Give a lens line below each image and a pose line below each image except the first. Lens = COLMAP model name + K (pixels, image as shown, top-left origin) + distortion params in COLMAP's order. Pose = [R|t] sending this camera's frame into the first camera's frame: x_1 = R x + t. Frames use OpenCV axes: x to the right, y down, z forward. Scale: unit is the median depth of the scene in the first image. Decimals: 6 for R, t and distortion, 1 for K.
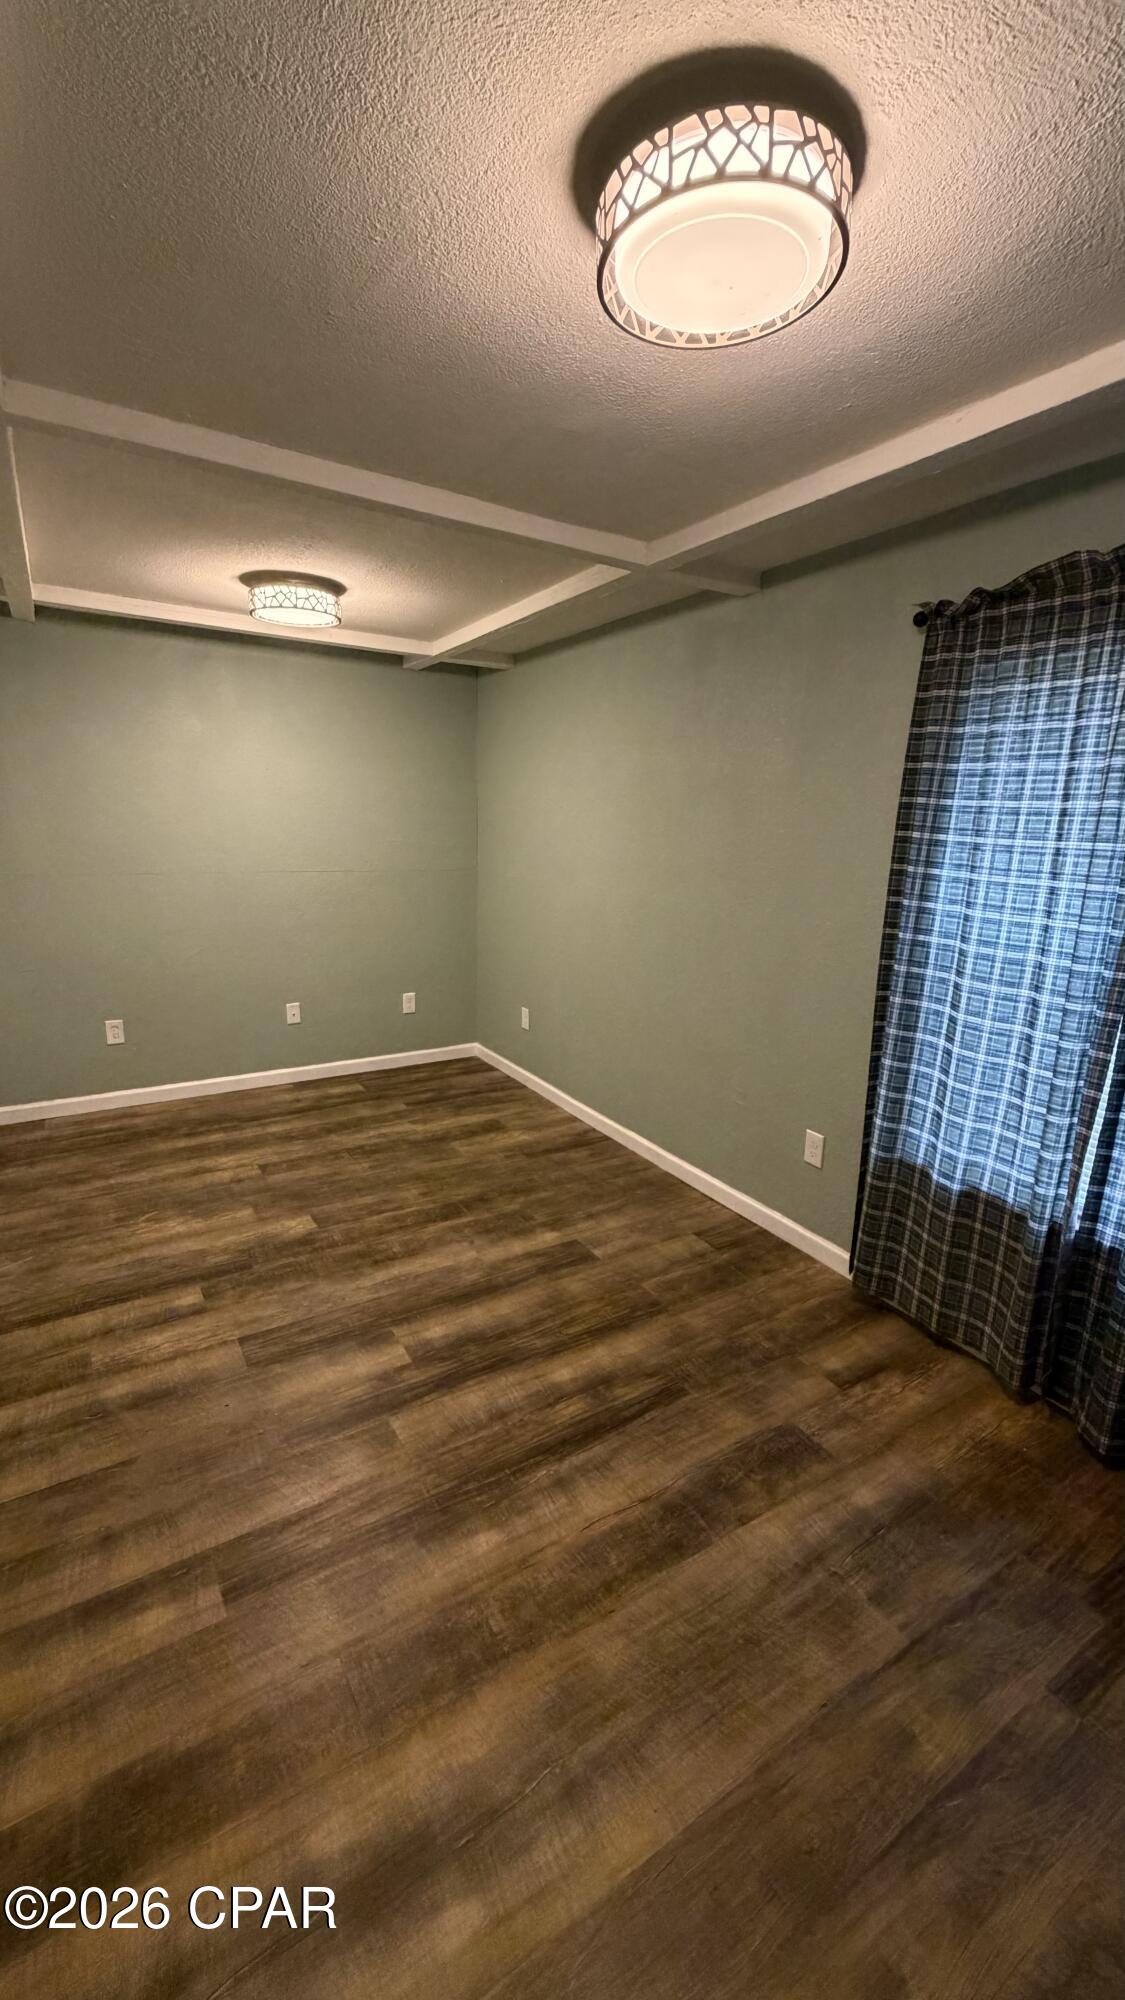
lens RADIAL K [[796.9, 0, 545.9], [0, 796.9, 1000.1], [0, 0, 1]] dist [0.000507, -0.000079]
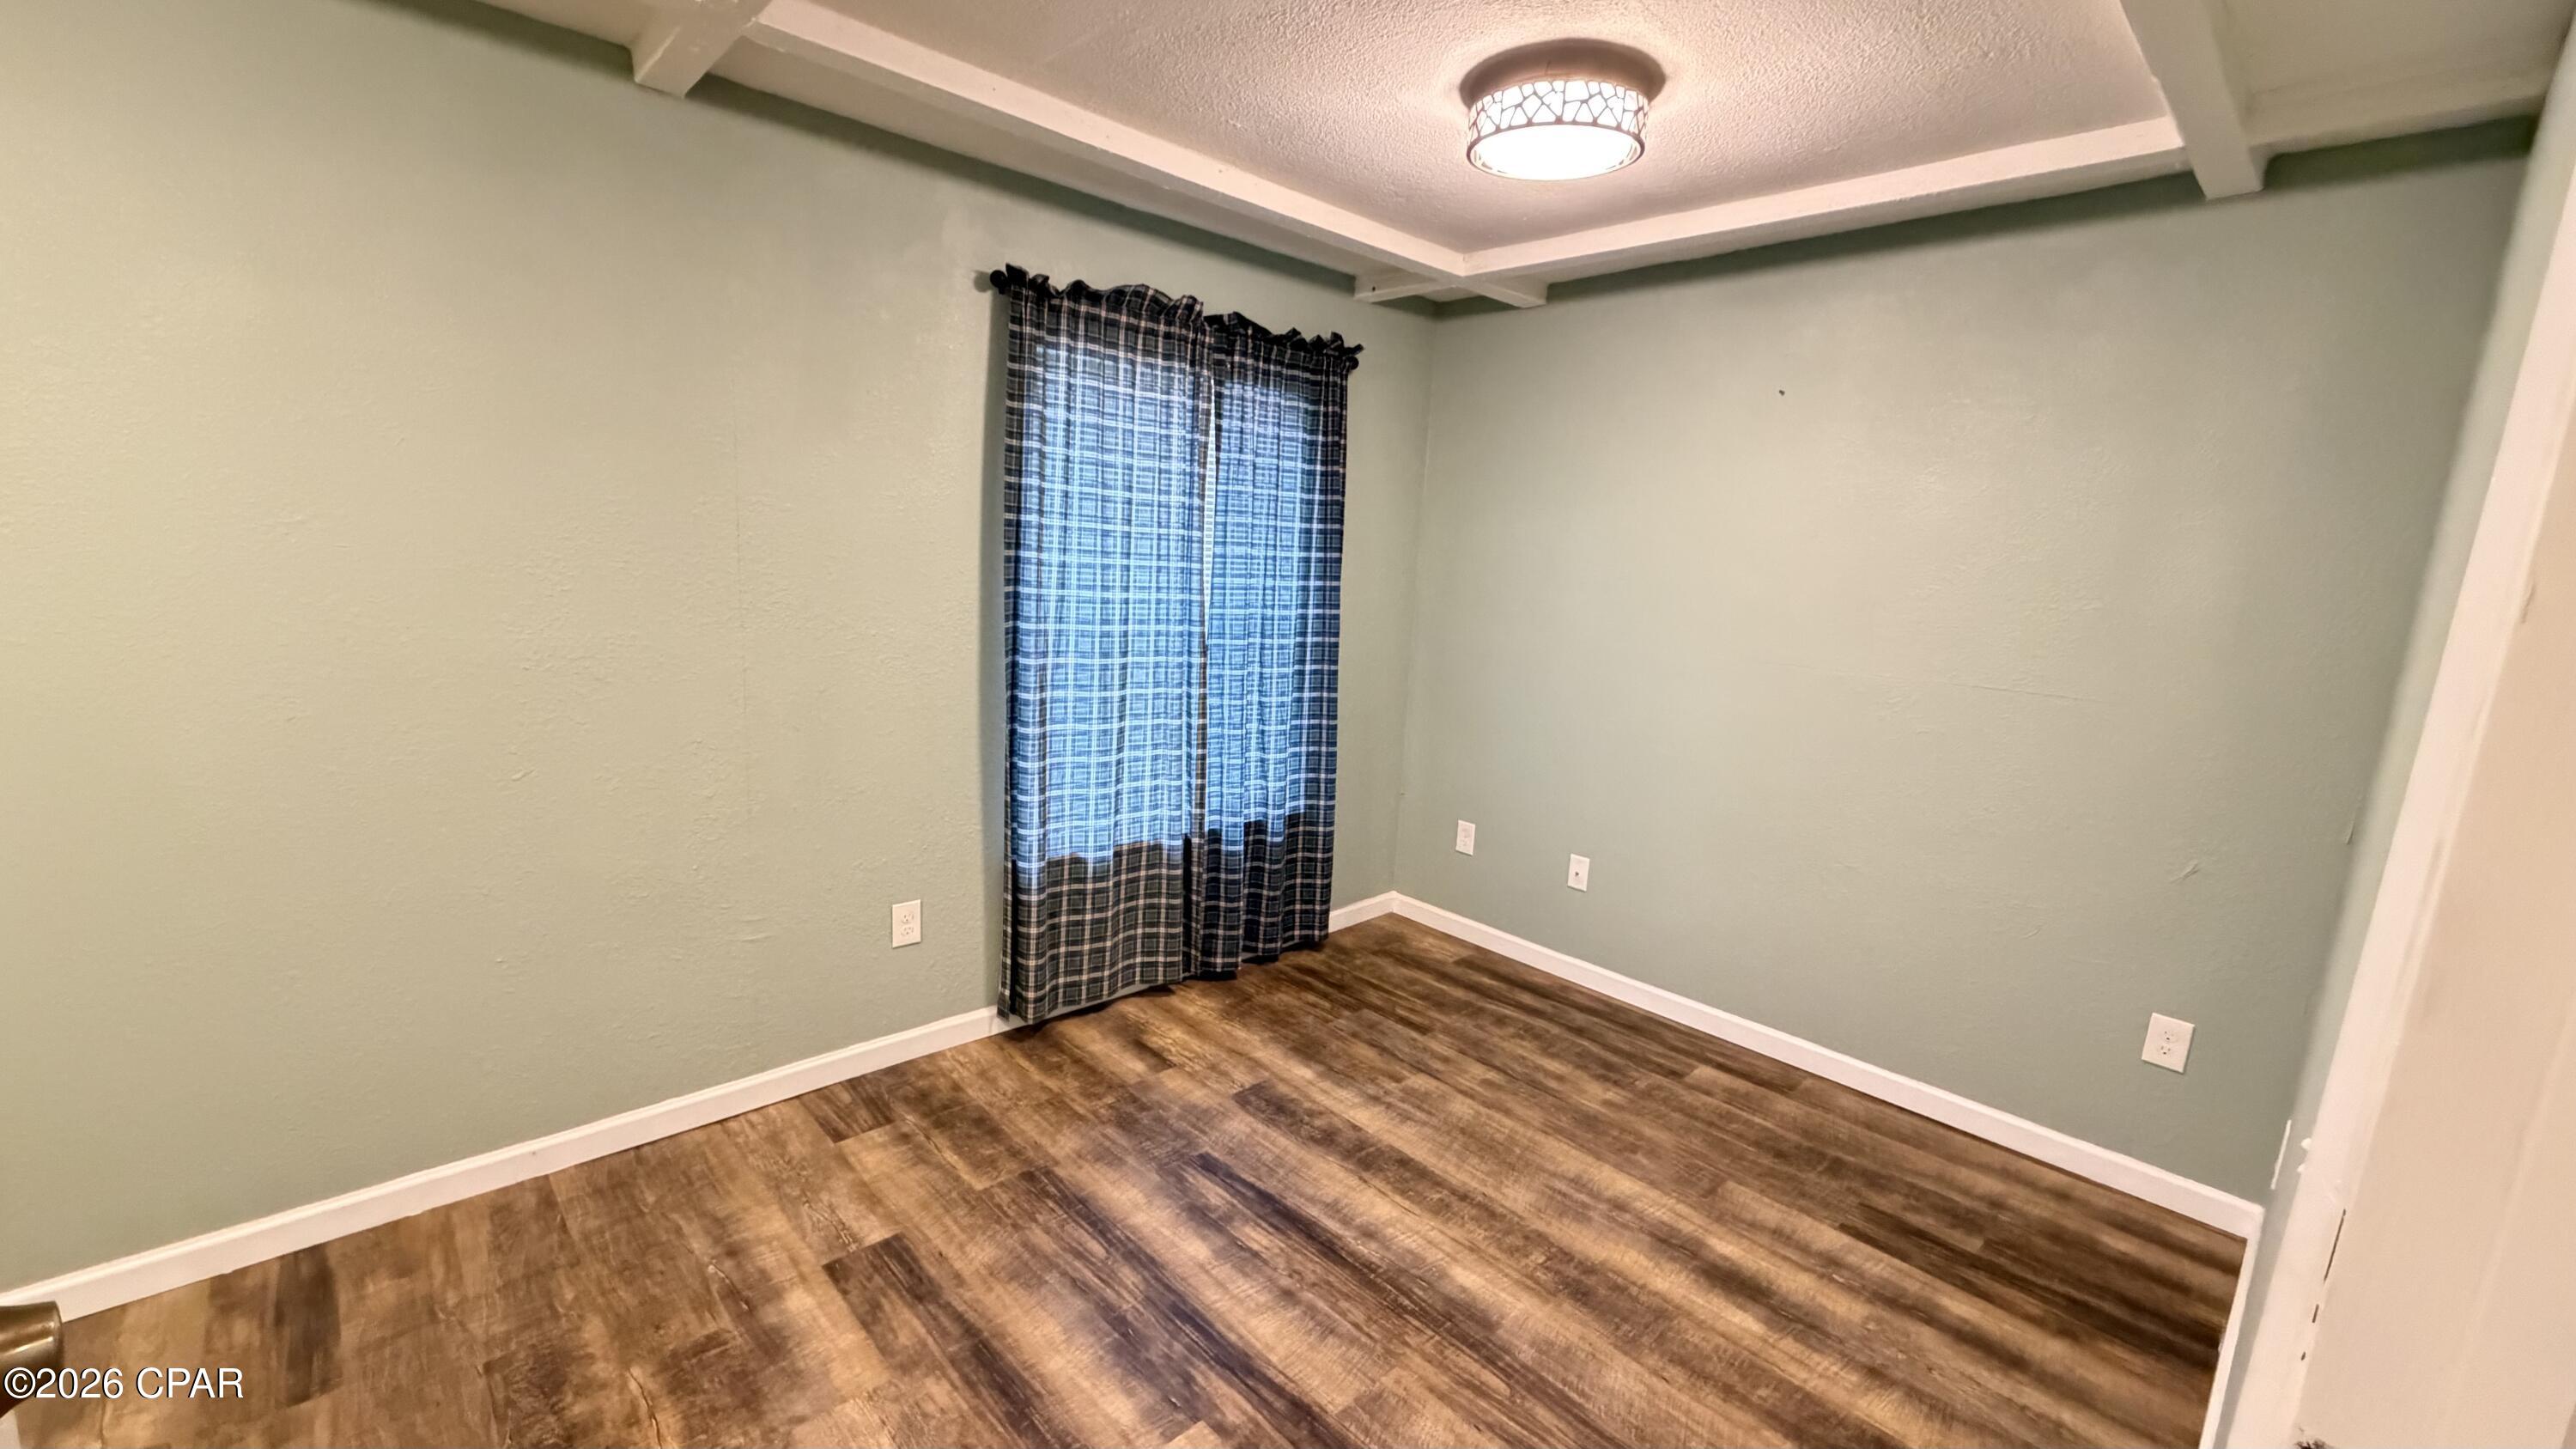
lens RADIAL K [[1026.5, 0, 1293.5], [0, 1026.5, 738.9], [0, 0, 1]] dist [0.000507, -0.000079]
pose [[-0.212894, -0.216409, 0.952808, -0.805556], [0.159409, 0.954405, 0.252390, -0.216036], [-0.963984, 0.205619, -0.168689, 0.960100]]
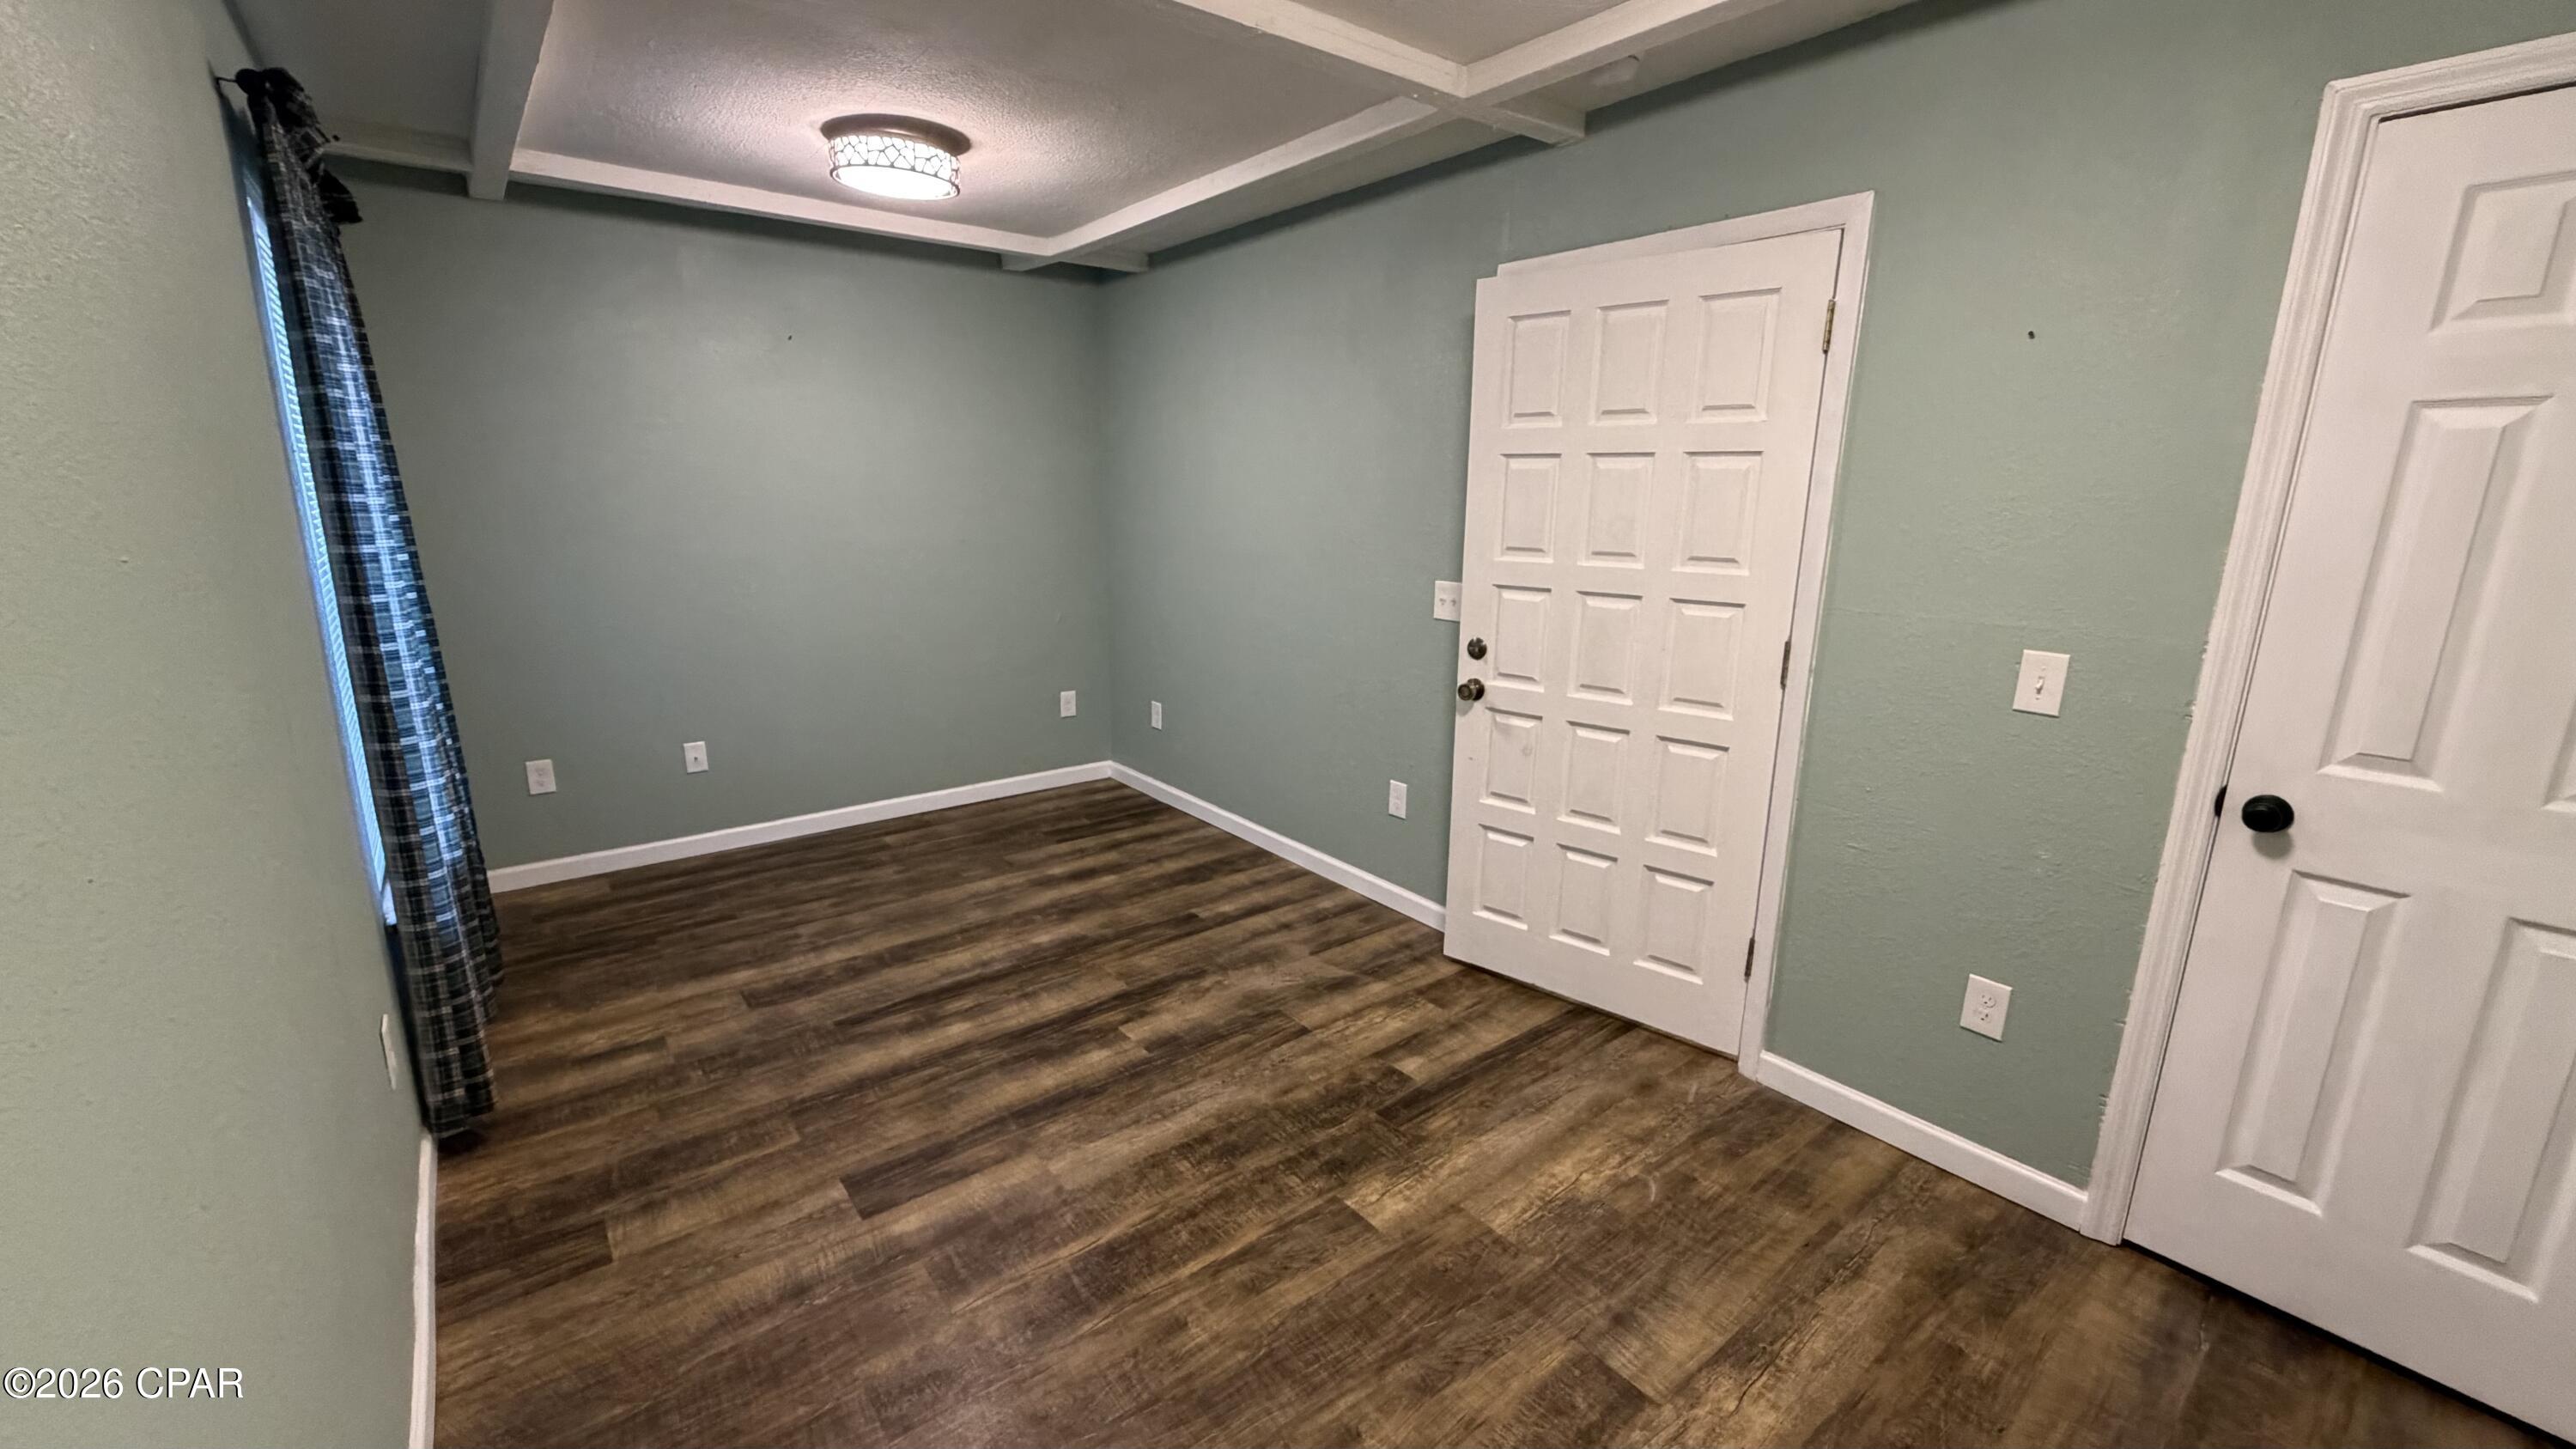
lens RADIAL K [[1026.5, 0, 1274.9], [0, 1026.5, 732.9], [0, 0, 1]] dist [0.000507, -0.000079]
pose [[-0.991272, -0.003861, -0.131777, -0.192433], [-0.061848, 0.896364, 0.438982, -0.420204], [0.116425, 0.443301, -0.888780, 1.967927]]
